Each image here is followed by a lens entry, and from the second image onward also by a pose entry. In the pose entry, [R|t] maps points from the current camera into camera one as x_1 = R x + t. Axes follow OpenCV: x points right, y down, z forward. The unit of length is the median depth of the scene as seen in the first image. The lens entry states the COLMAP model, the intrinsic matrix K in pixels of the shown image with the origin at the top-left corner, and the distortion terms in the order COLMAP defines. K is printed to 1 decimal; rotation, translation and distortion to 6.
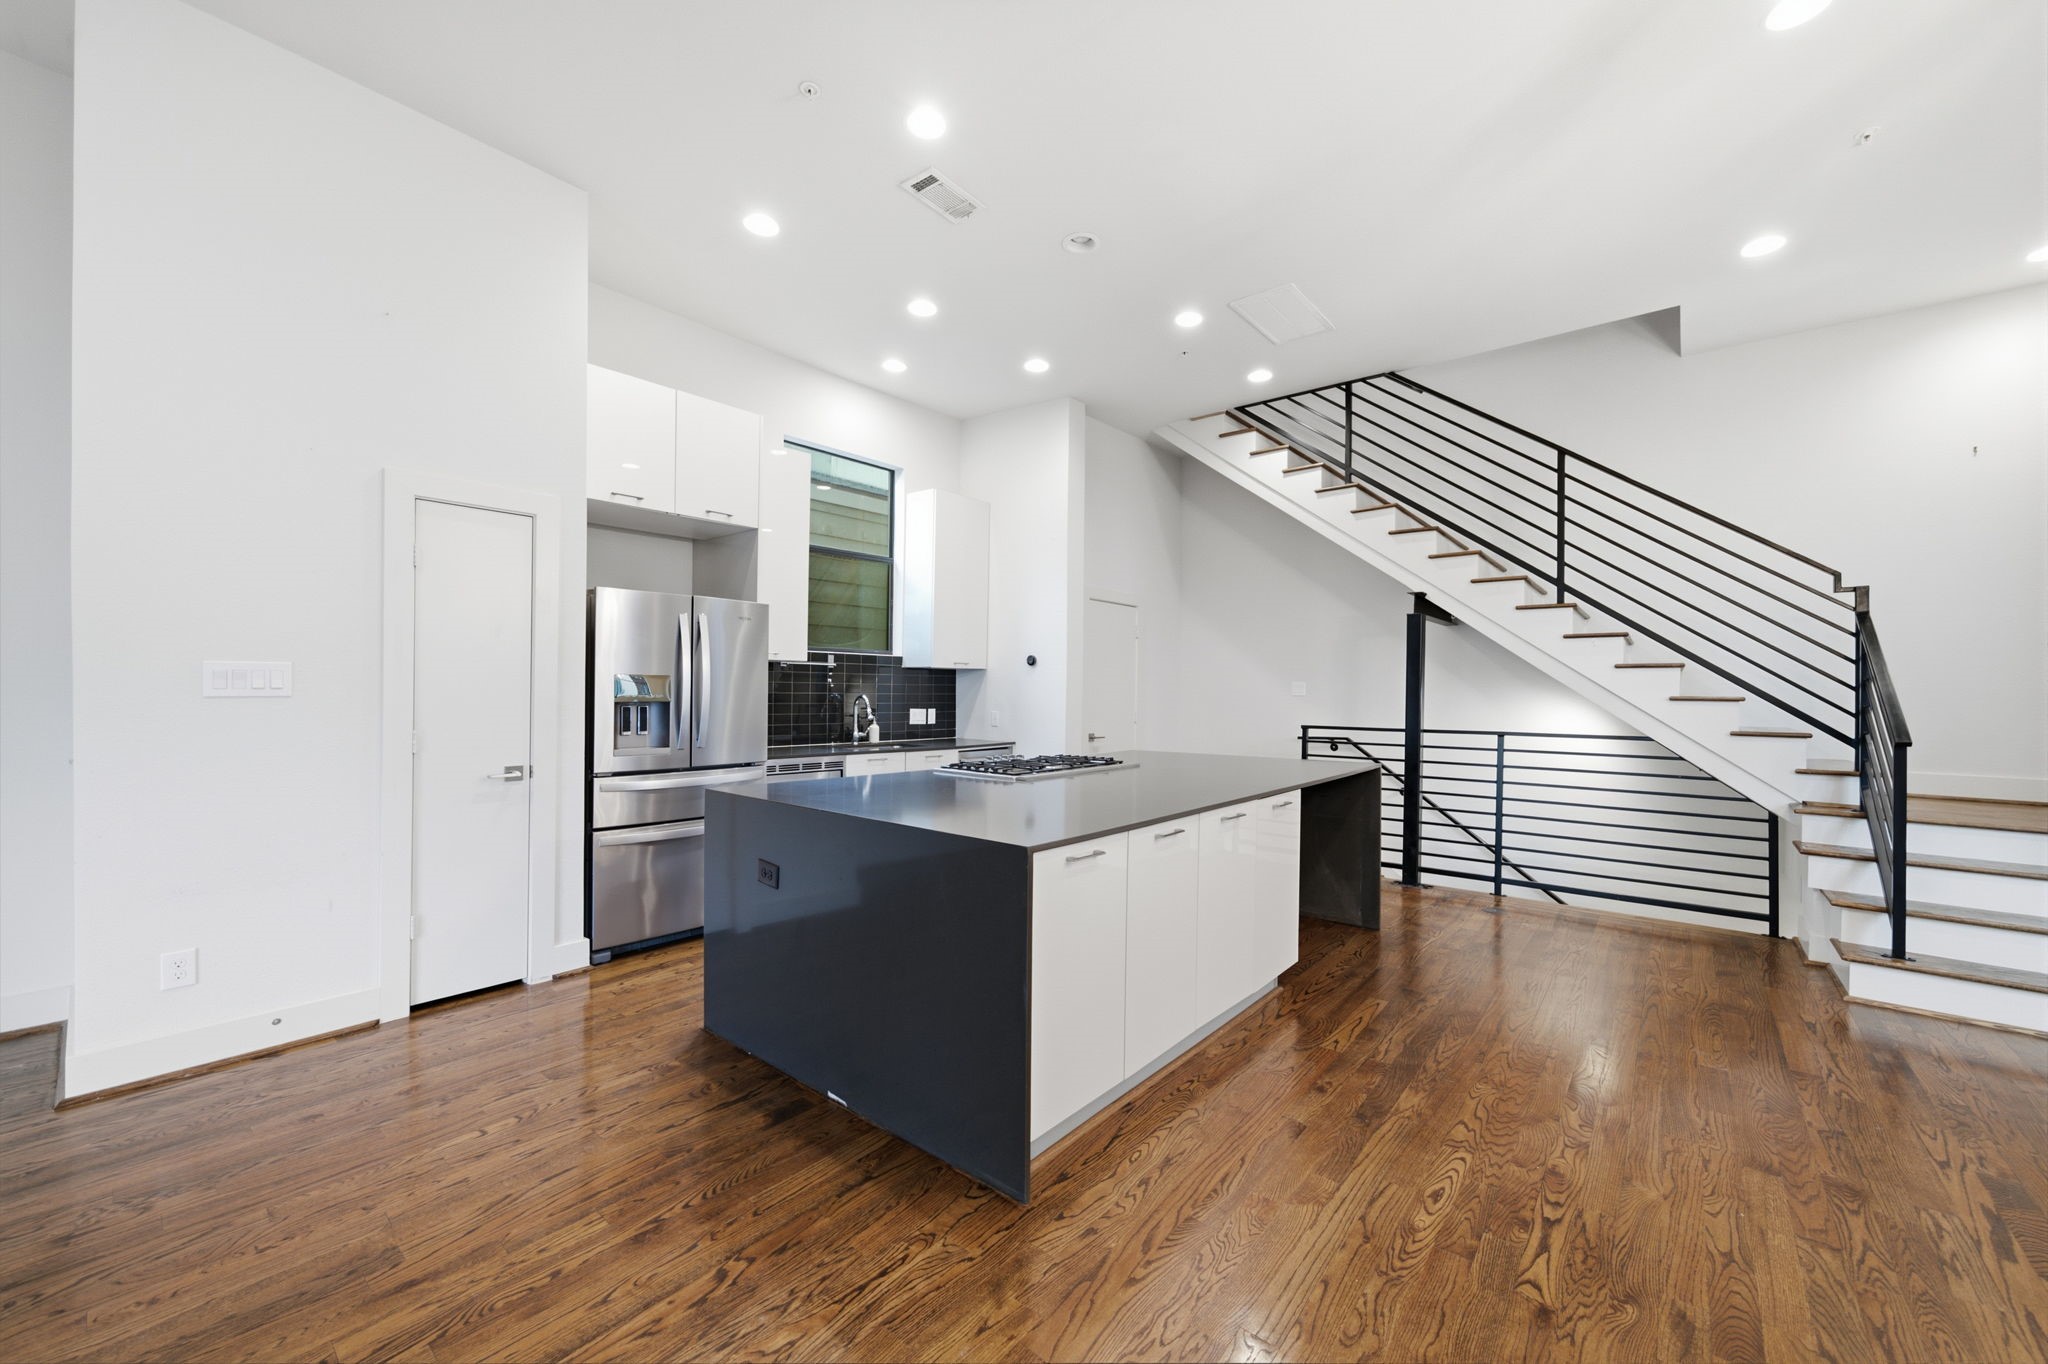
lens RADIAL K [[788.7, 0, 1038.1], [0, 788.7, 698.1], [0, 0, 1]] dist [0.006490, 0.000731]
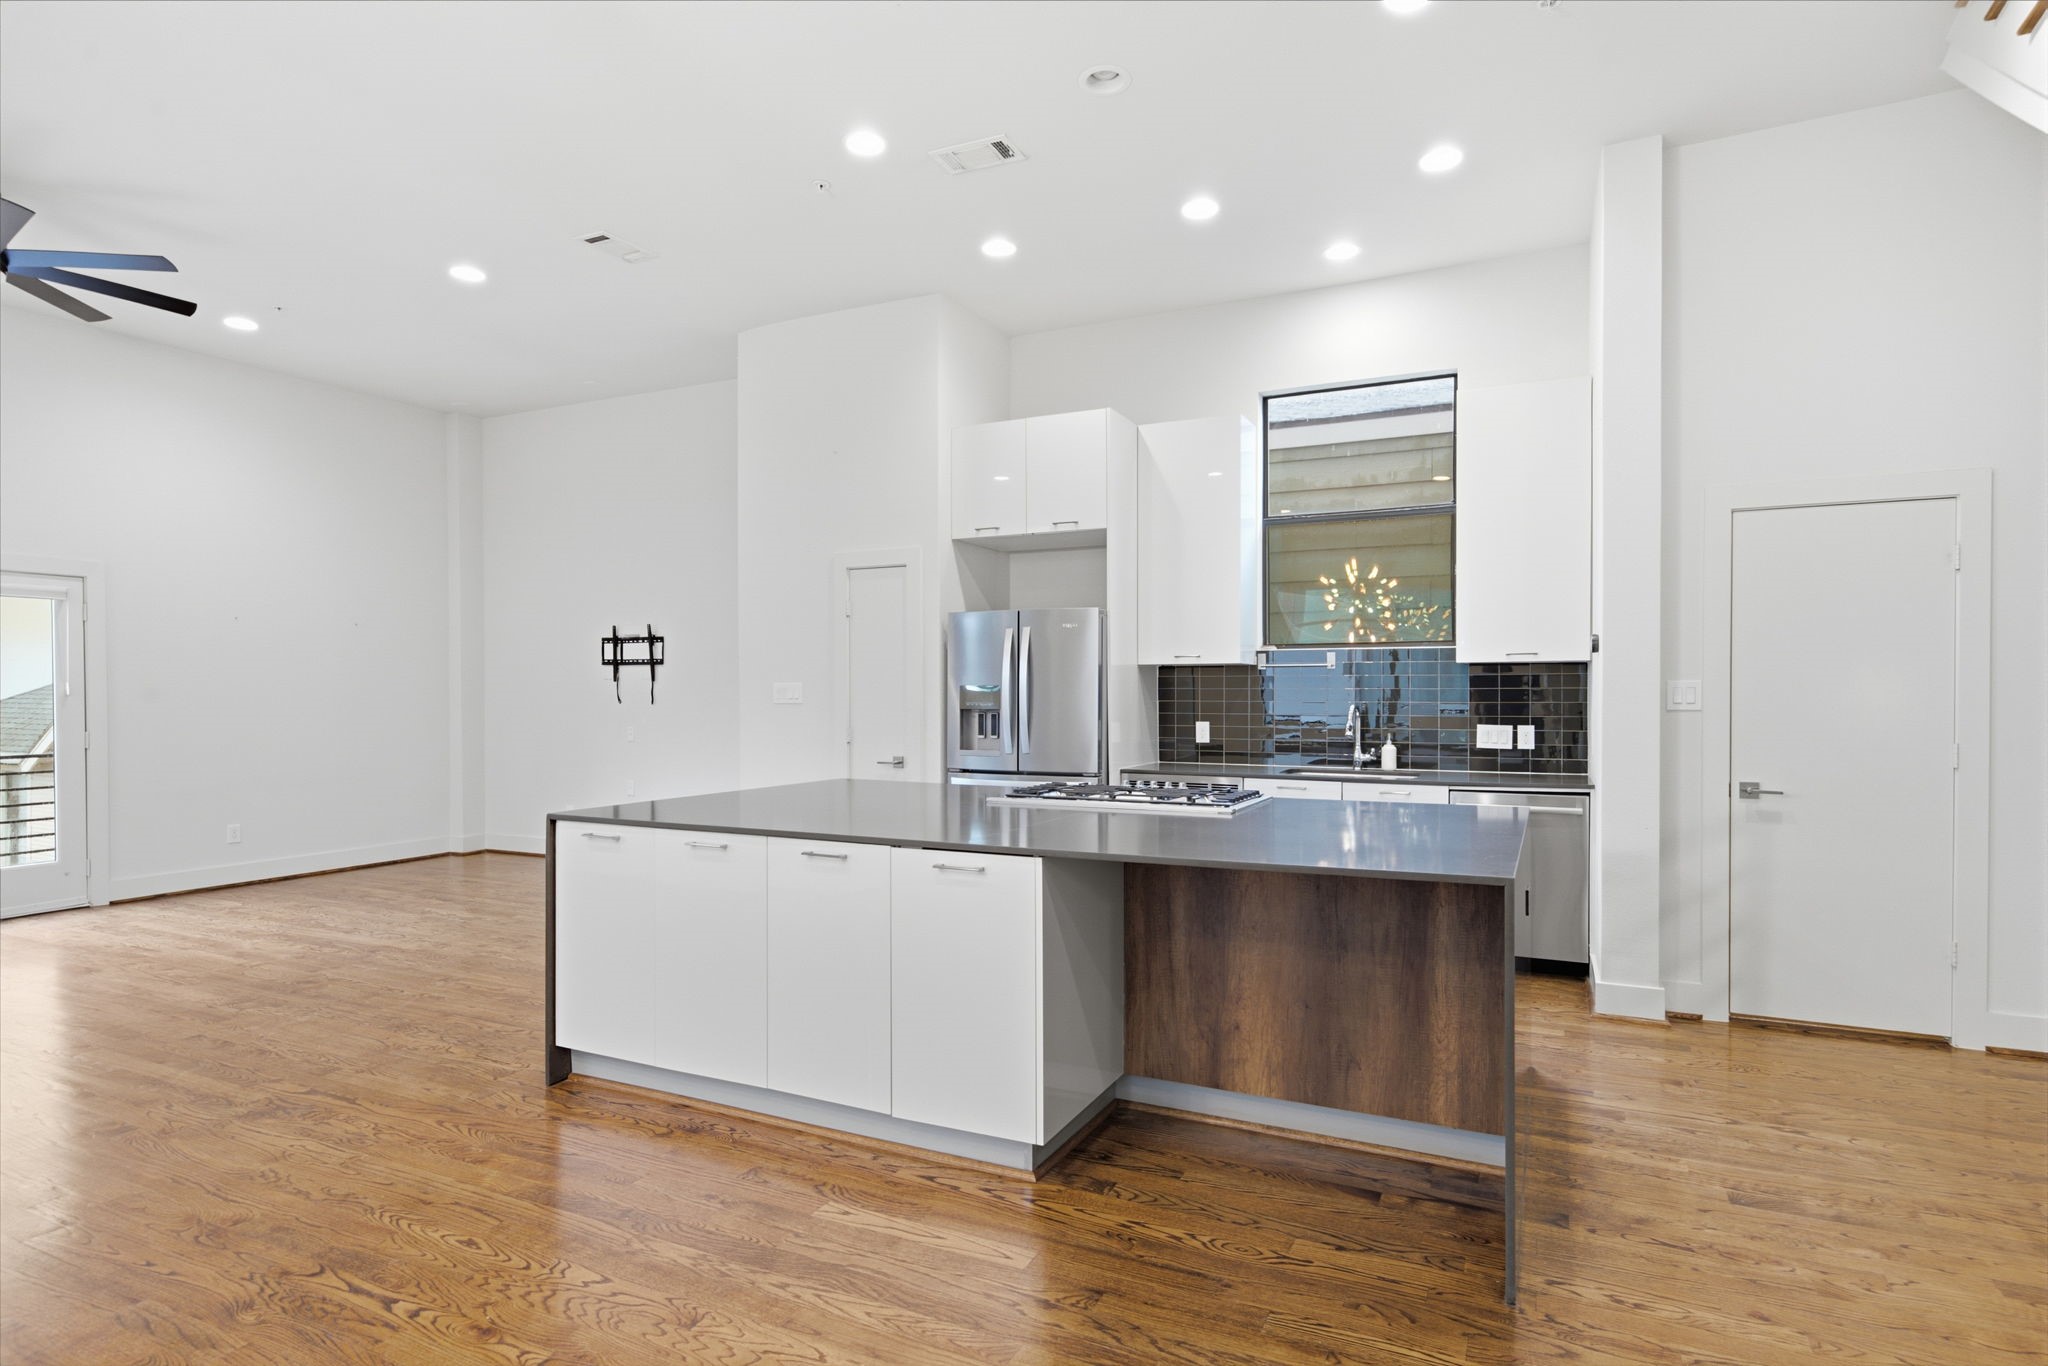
lens RADIAL K [[1061.4, 0, 1044.2], [0, 1061.4, 696.4], [0, 0, 1]] dist [0.003952, -0.002665]
pose [[0.229161, -0.008868, -0.973348, 0.686137], [-0.006476, 0.999922, -0.010635, 0.002150], [0.973367, 0.008741, 0.229086, 0.502424]]
